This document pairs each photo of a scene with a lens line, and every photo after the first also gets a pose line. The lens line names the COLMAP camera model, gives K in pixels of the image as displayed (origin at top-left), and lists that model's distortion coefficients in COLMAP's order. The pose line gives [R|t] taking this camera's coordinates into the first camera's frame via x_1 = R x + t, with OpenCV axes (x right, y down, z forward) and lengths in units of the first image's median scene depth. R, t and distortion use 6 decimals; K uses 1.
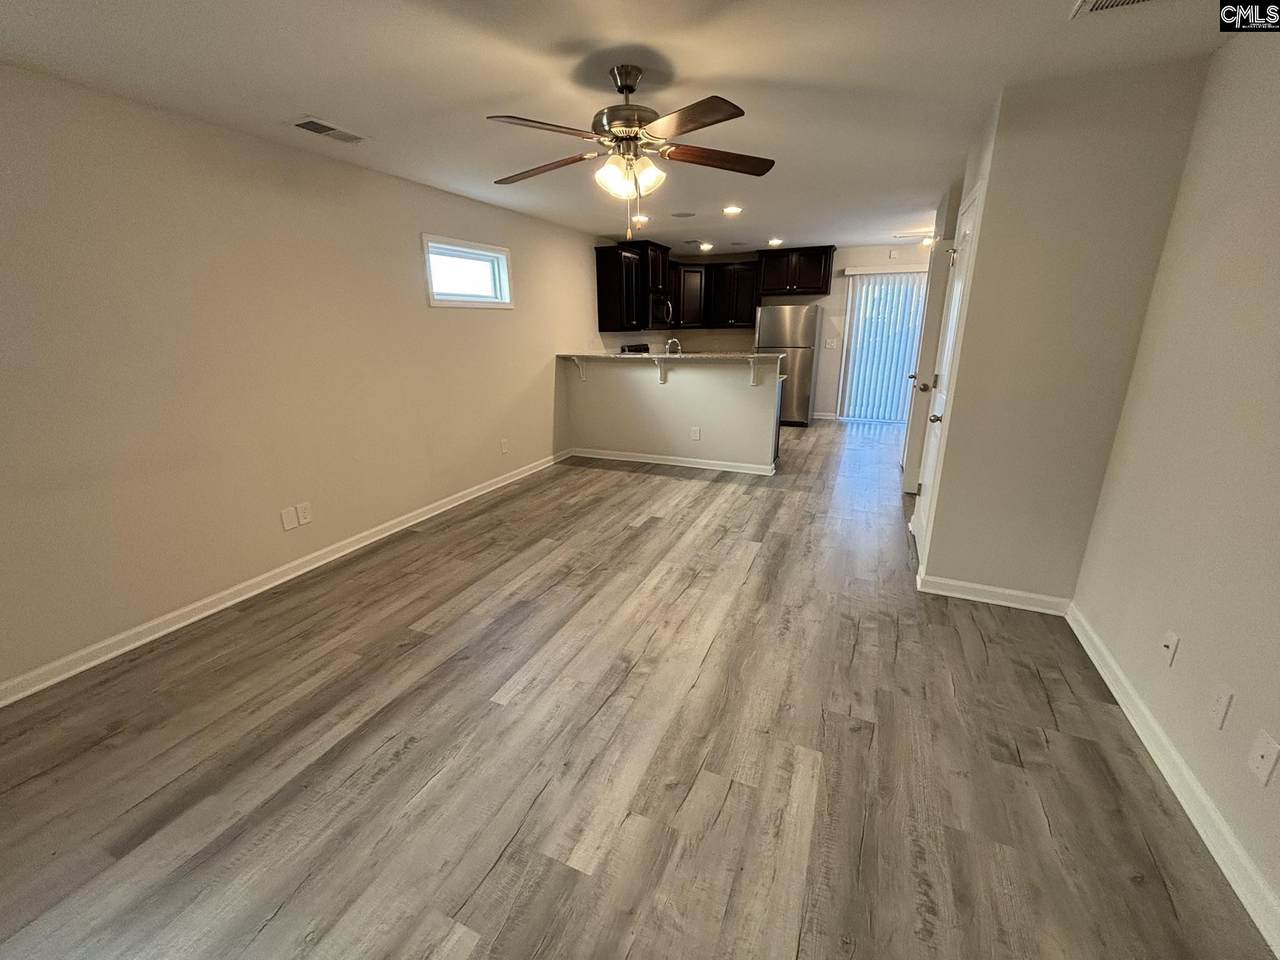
lens RADIAL K [[515.2, 0, 640.0], [0, 515.2, 480.0], [0, 0, 1]] dist [-0.001395, -0.000516]
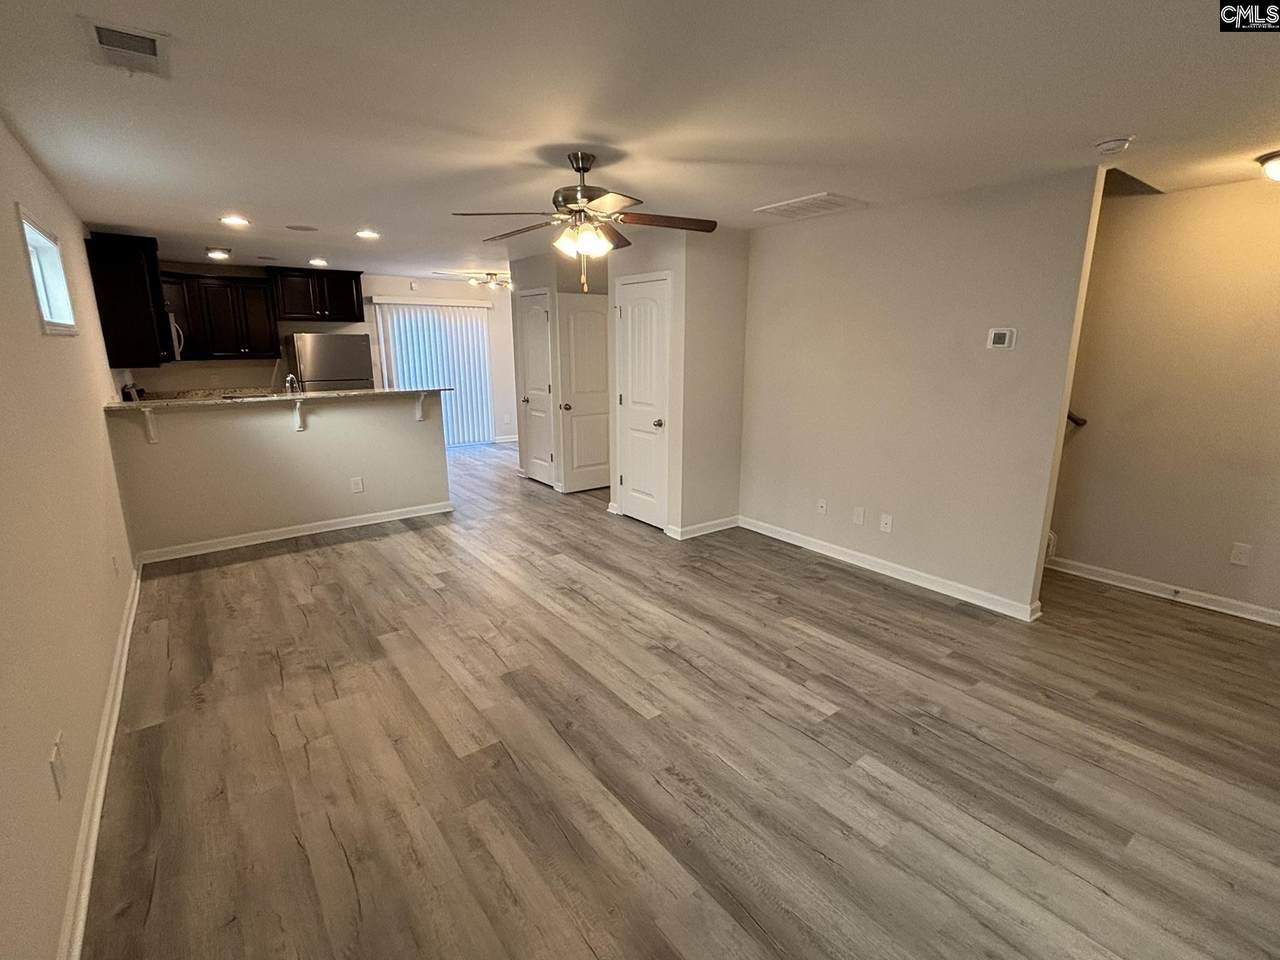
lens RADIAL K [[593.0, 0, 640.0], [0, 593.0, 480.0], [0, 0, 1]] dist [0.001411, -0.000210]
pose [[0.478557, -0.191070, 0.857015, -0.906596], [0.254656, 0.964289, 0.072786, -0.095870], [-0.840317, 0.183412, 0.510124, 0.231661]]
